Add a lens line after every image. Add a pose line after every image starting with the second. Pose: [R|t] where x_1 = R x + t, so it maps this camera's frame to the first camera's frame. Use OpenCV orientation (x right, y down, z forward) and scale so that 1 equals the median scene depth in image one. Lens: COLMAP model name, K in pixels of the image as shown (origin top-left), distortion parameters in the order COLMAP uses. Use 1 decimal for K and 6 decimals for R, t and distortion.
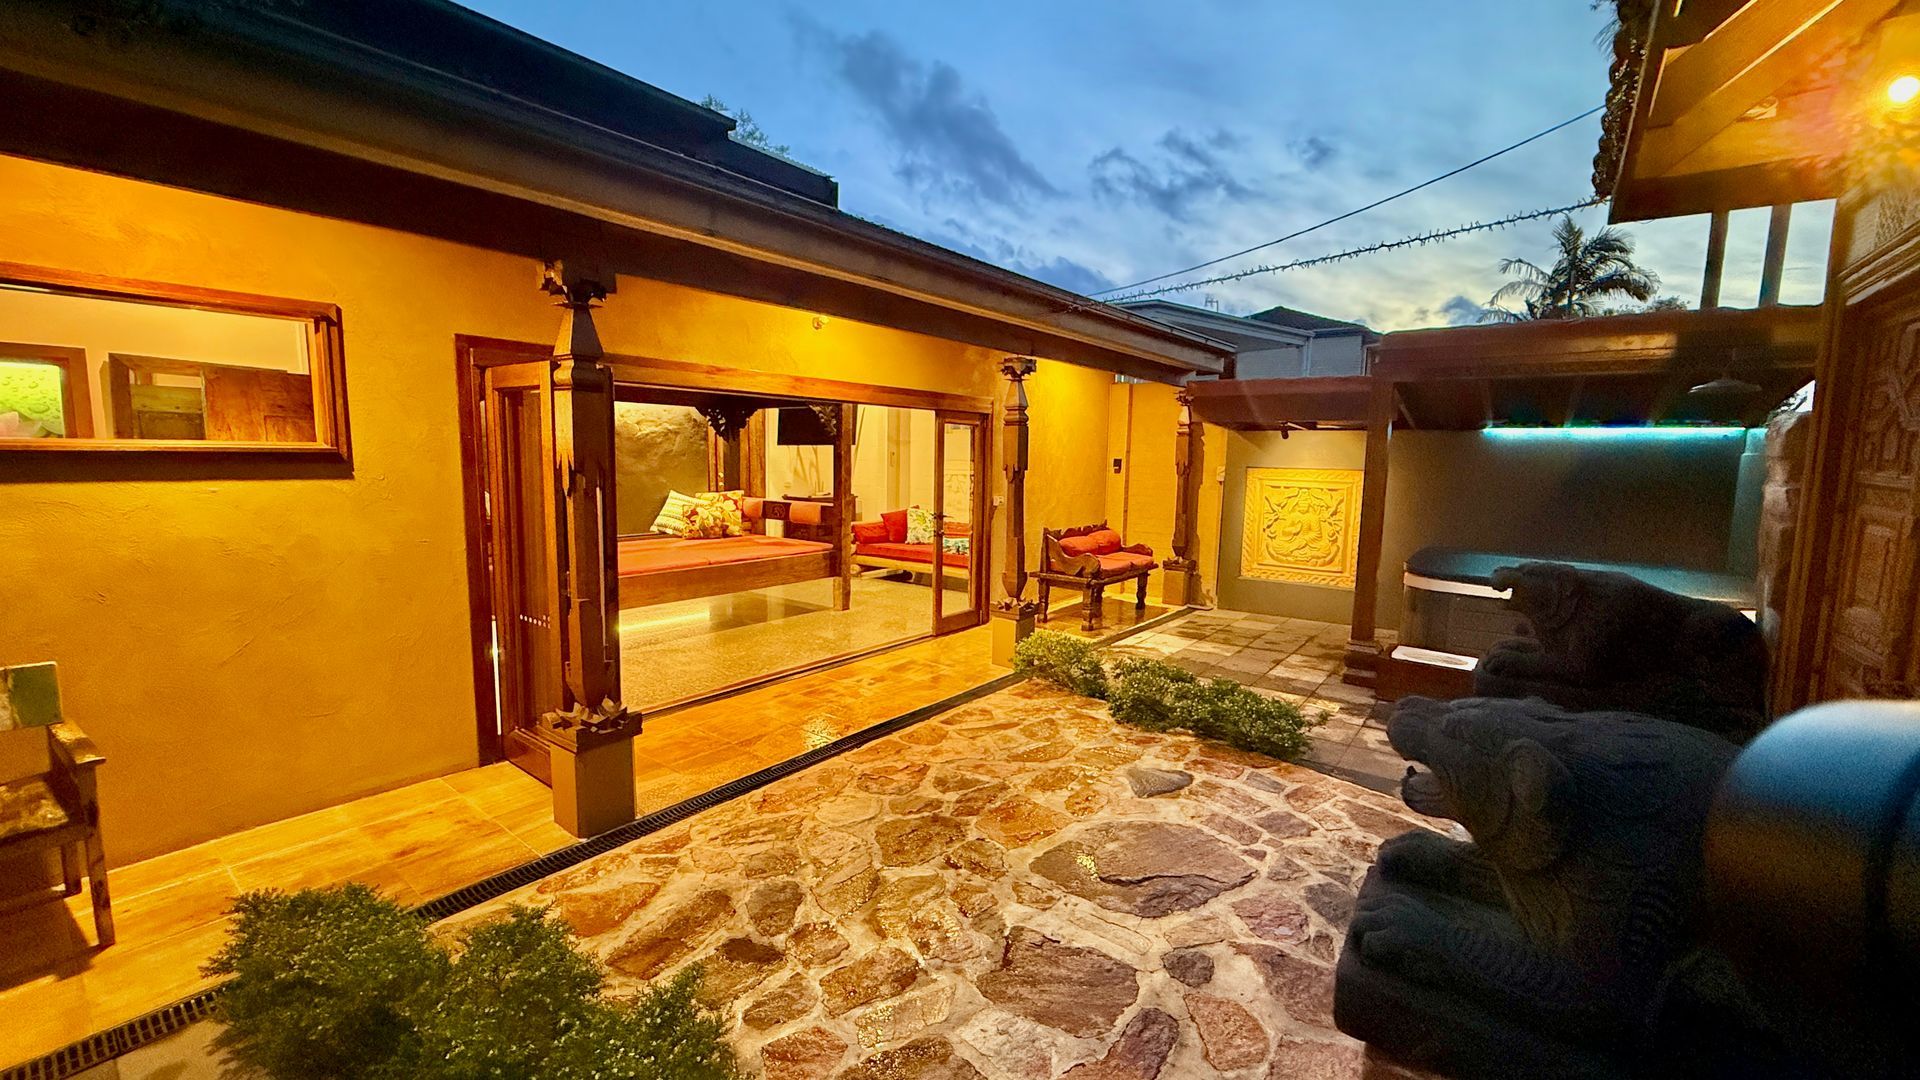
lens RADIAL K [[757.2, 0, 960.0], [0, 757.2, 540.0], [0, 0, 1]] dist [0.000323, 0.000155]
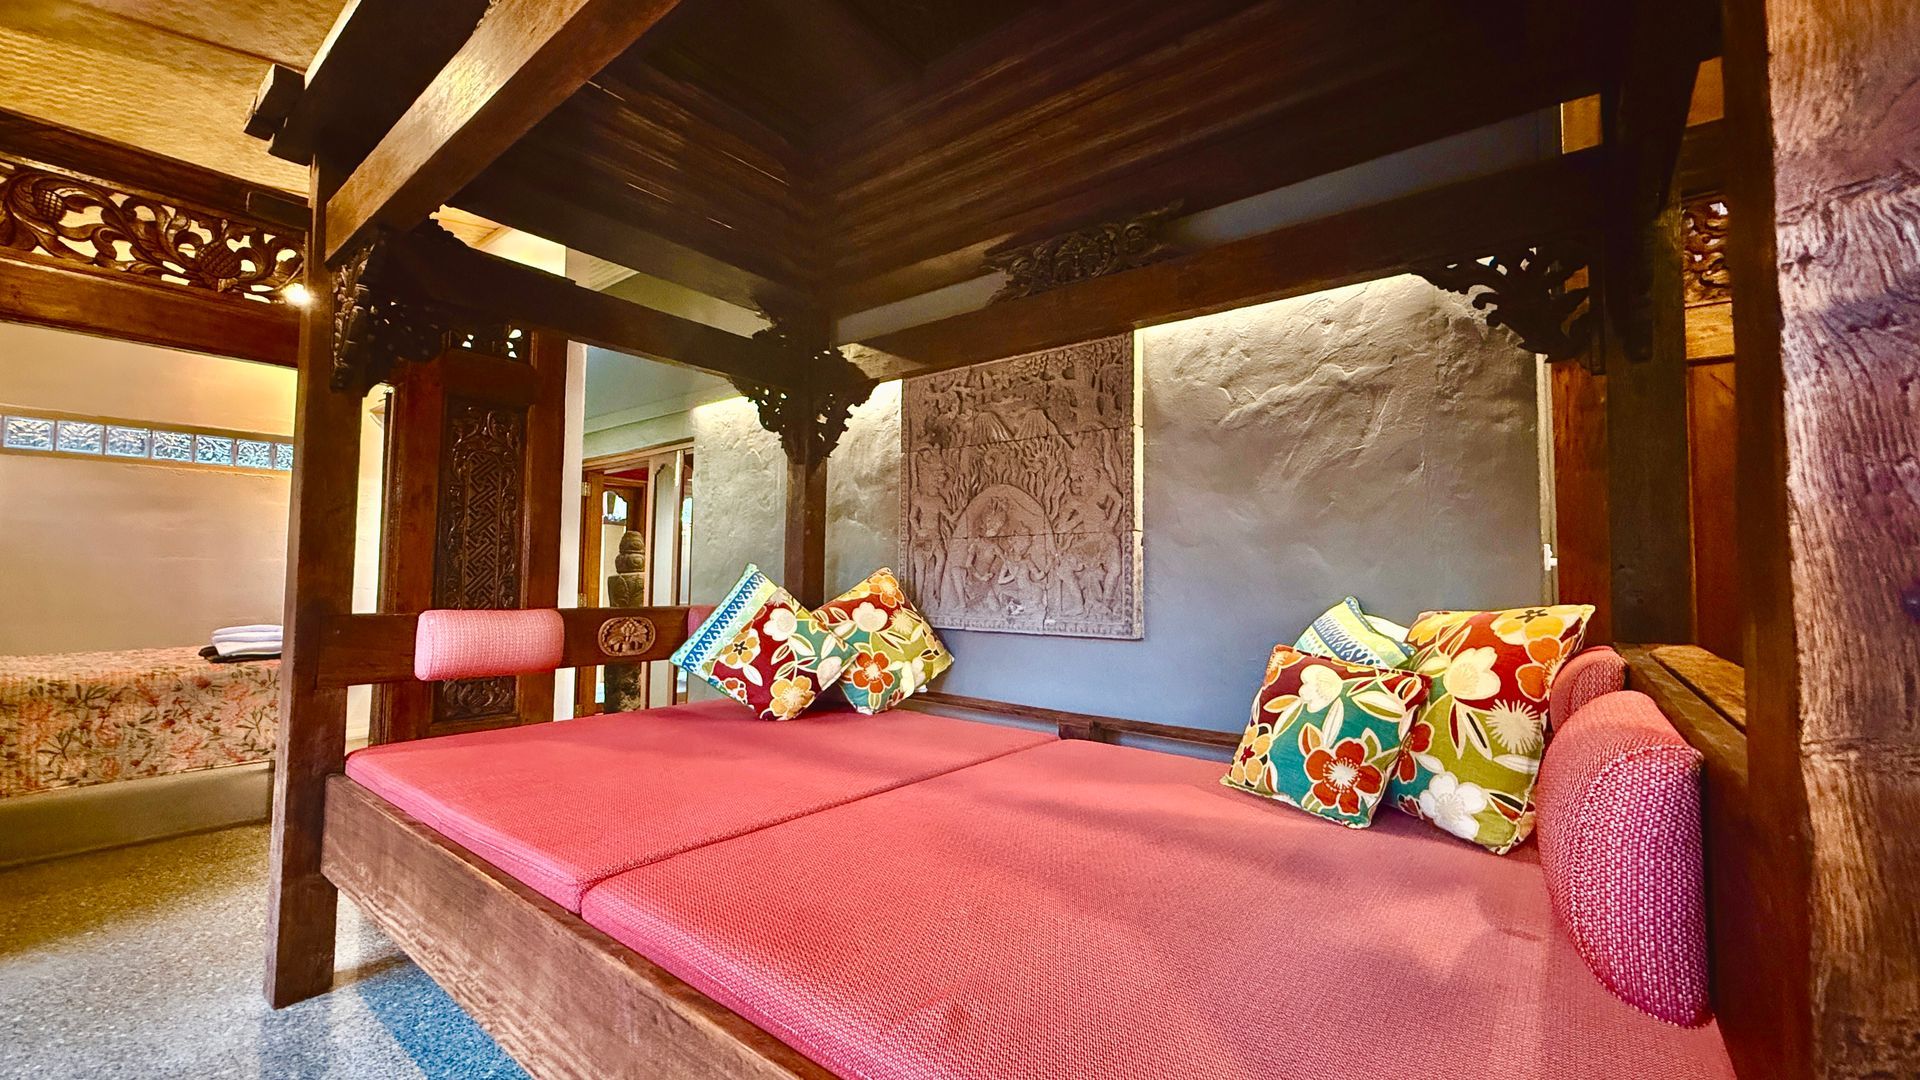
lens RADIAL K [[757.2, 0, 960.0], [0, 757.2, 540.0], [0, 0, 1]] dist [0.000323, 0.000155]
pose [[-0.010061, -0.065010, -0.997834, -0.102418], [-0.124651, 0.990182, -0.063254, -0.051120], [0.992150, 0.123745, -0.018066, 0.872405]]
